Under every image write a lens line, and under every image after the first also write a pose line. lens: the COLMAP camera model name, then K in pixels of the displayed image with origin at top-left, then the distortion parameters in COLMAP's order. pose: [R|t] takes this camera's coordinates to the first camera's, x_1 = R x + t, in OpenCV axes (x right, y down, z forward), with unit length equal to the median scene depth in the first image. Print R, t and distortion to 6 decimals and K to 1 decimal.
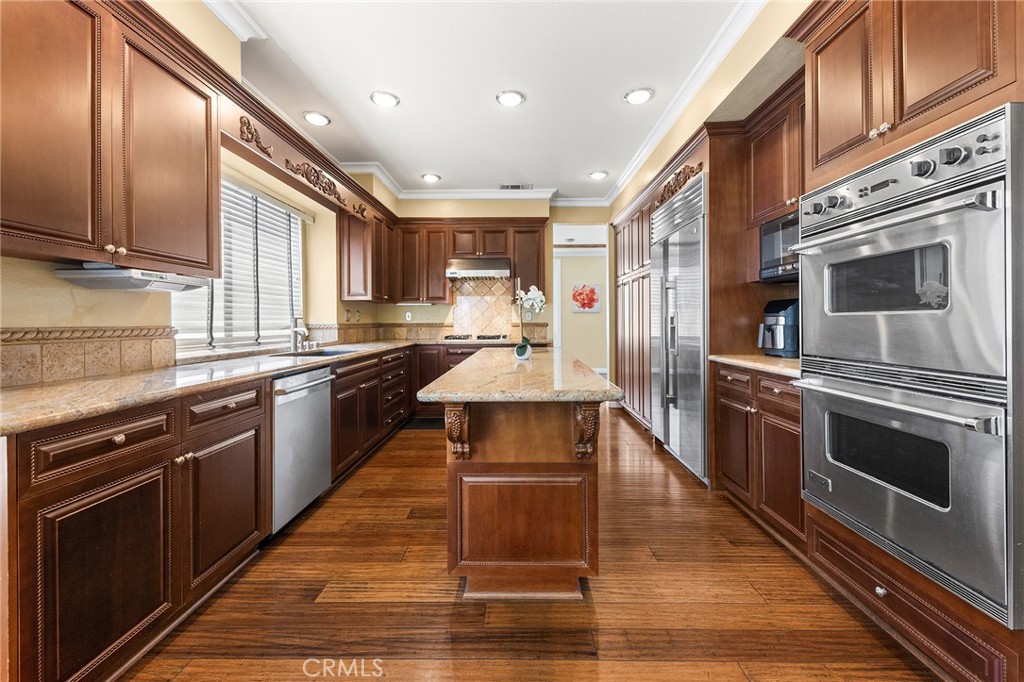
lens RADIAL K [[400.2, 0, 516.9], [0, 400.2, 321.7], [0, 0, 1]] dist [0.002441, -0.000175]
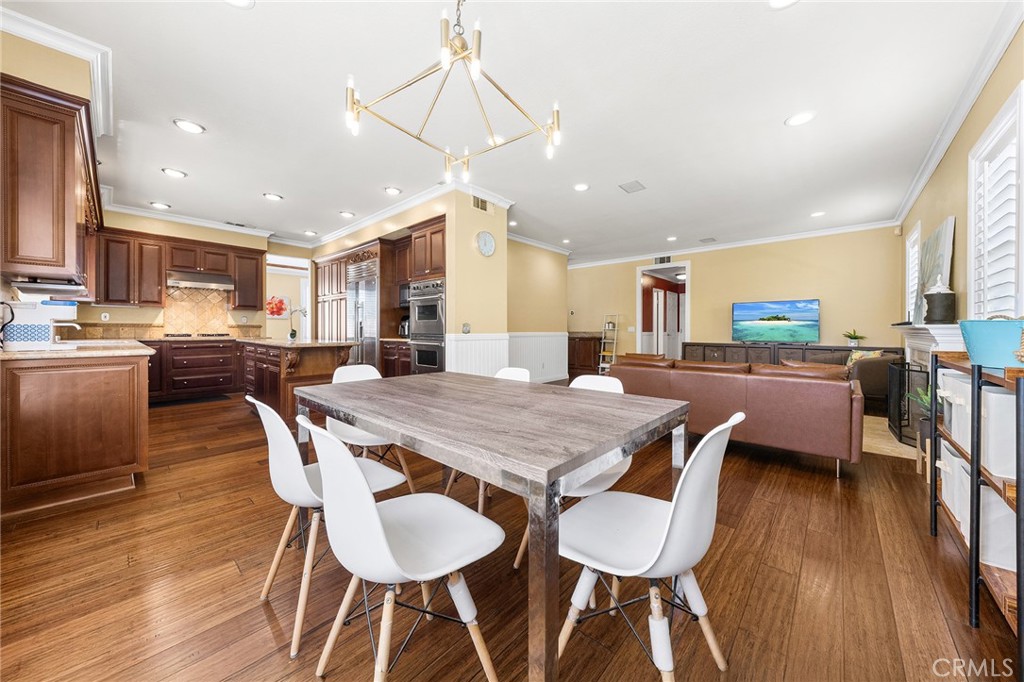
lens RADIAL K [[356.4, 0, 518.8], [0, 356.4, 331.8], [0, 0, 1]] dist [0.001923, 0.000112]
pose [[0.657199, 0.004091, 0.753706, -0.492646], [-0.006547, 0.999979, 0.000281, 0.035391], [-0.753688, -0.005119, 0.657212, -0.867330]]
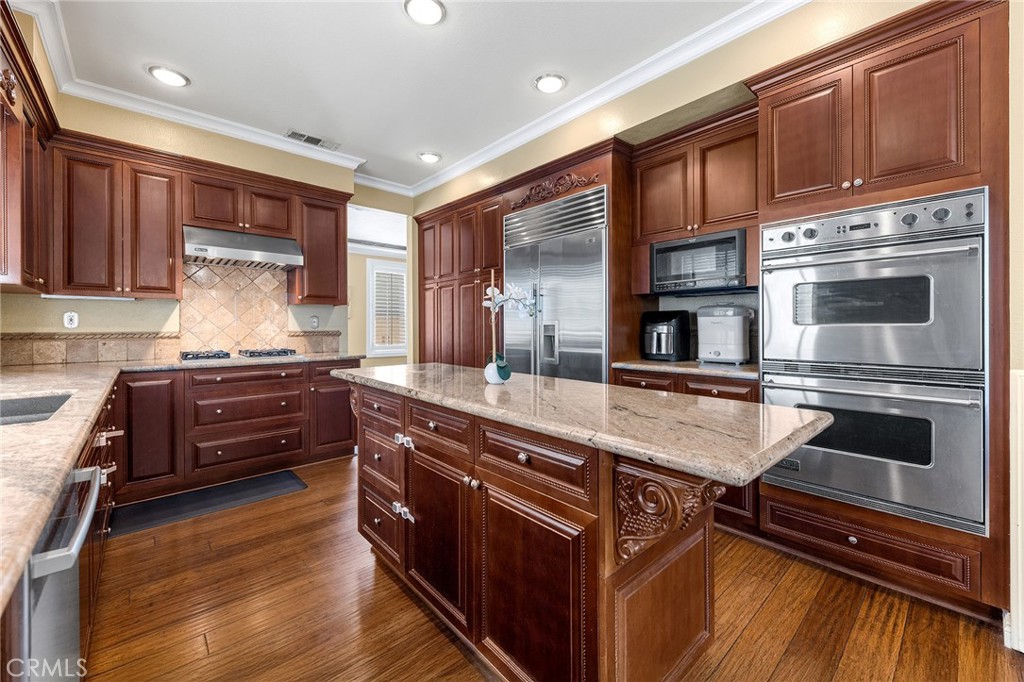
lens RADIAL K [[403.7, 0, 513.0], [0, 403.7, 328.1], [0, 0, 1]] dist [0.007123, -0.000940]
pose [[0.733628, 0.000688, 0.679551, -0.386004], [-0.000451, 1.000000, -0.000526, -0.004849], [-0.679551, 0.000080, 0.733628, 0.382637]]
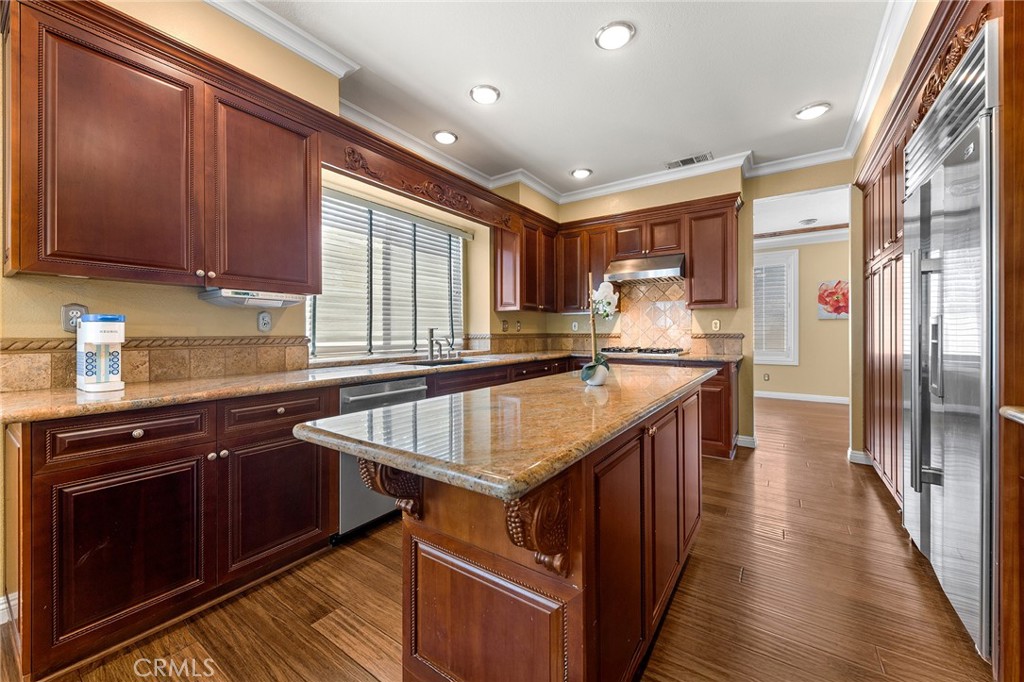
lens RADIAL K [[389.7, 0, 516.2], [0, 389.7, 332.6], [0, 0, 1]] dist [0.005623, -0.000465]
pose [[0.830533, 0.003102, -0.556960, 0.241705], [-0.001334, 0.999993, 0.003579, -0.002990], [0.556967, -0.002230, 0.830531, 0.285189]]
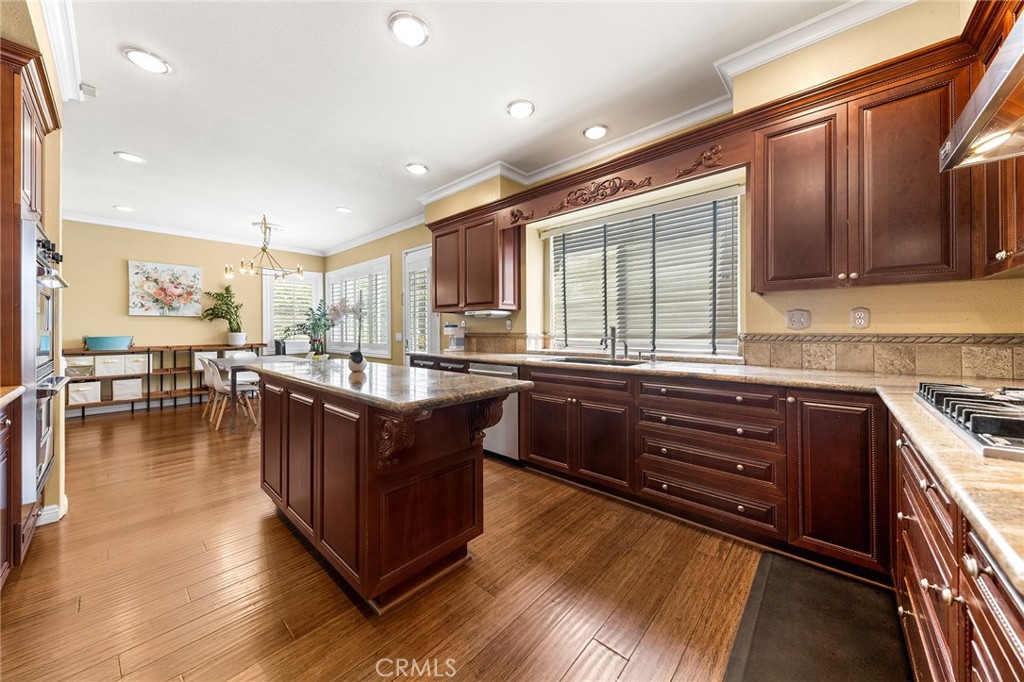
lens RADIAL K [[343.3, 0, 513.1], [0, 343.3, 333.4], [0, 0, 1]] dist [0.001871, -0.000009]
pose [[-0.651132, 0.019584, -0.758712, 0.336091], [0.010864, 0.999805, 0.016484, -0.011753], [0.758887, 0.002491, -0.651218, 1.537469]]
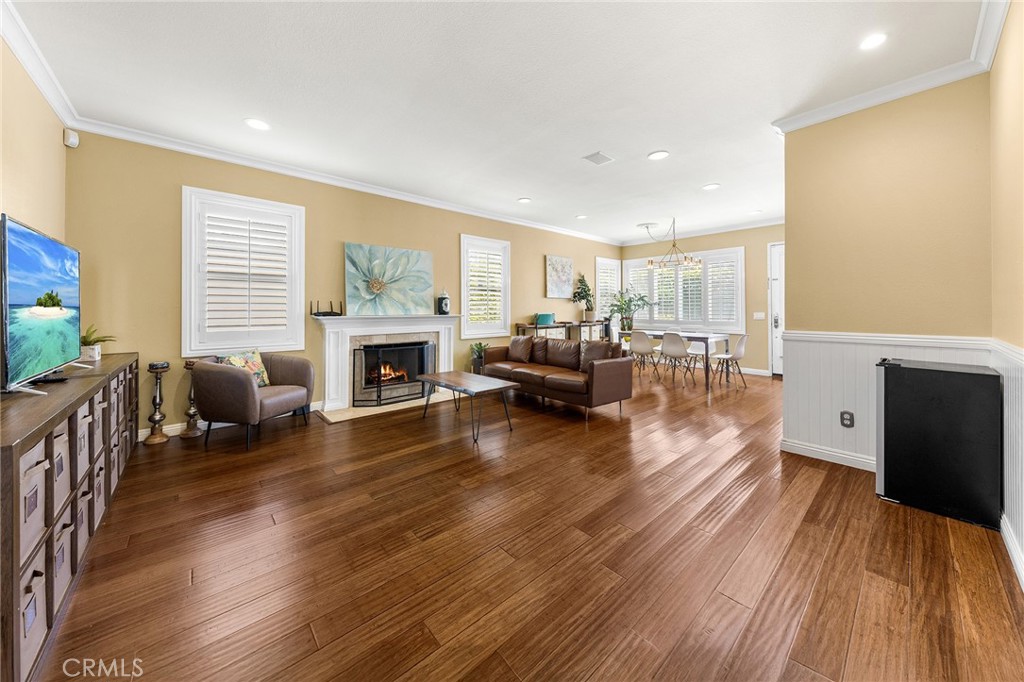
lens RADIAL K [[356.4, 0, 525.3], [0, 356.4, 306.7], [0, 0, 1]] dist [0.001923, 0.000112]
pose [[-0.738748, 0.003878, -0.673970, 1.953880], [0.008680, 0.999955, -0.003760, -0.029114], [0.673926, -0.008628, -0.738749, 0.546059]]
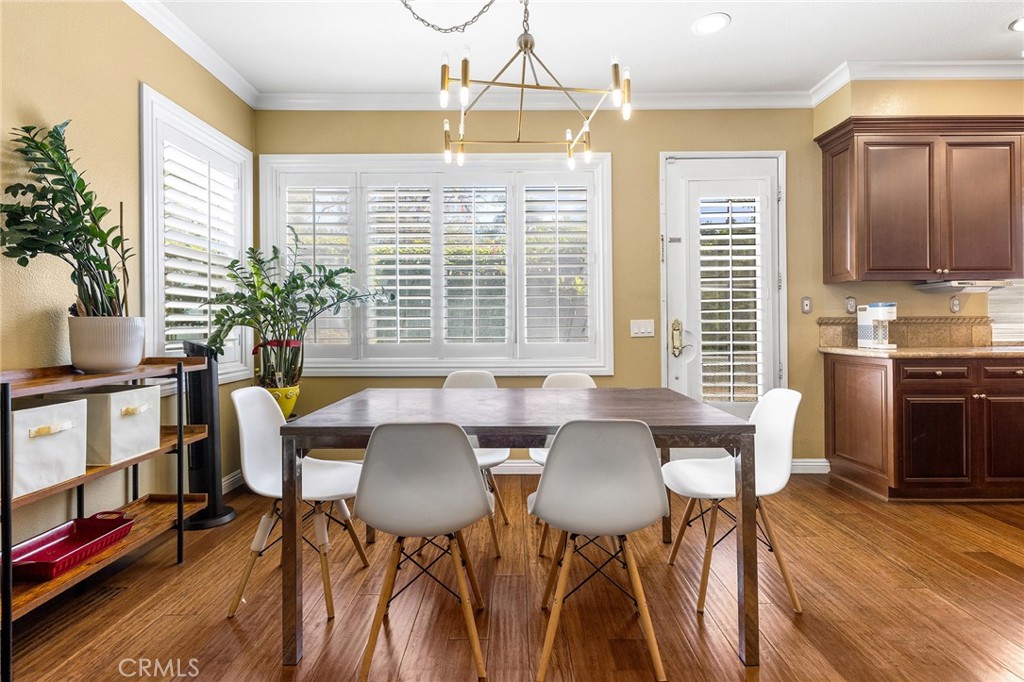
lens RADIAL K [[471.4, 0, 518.9], [0, 471.4, 323.0], [0, 0, 1]] dist [0.002489, -0.000659]
pose [[-0.002854, 0.005460, -0.999981, 0.553540], [0.007553, 0.999957, 0.005438, 0.009476], [0.999967, -0.007537, -0.002895, -0.435912]]
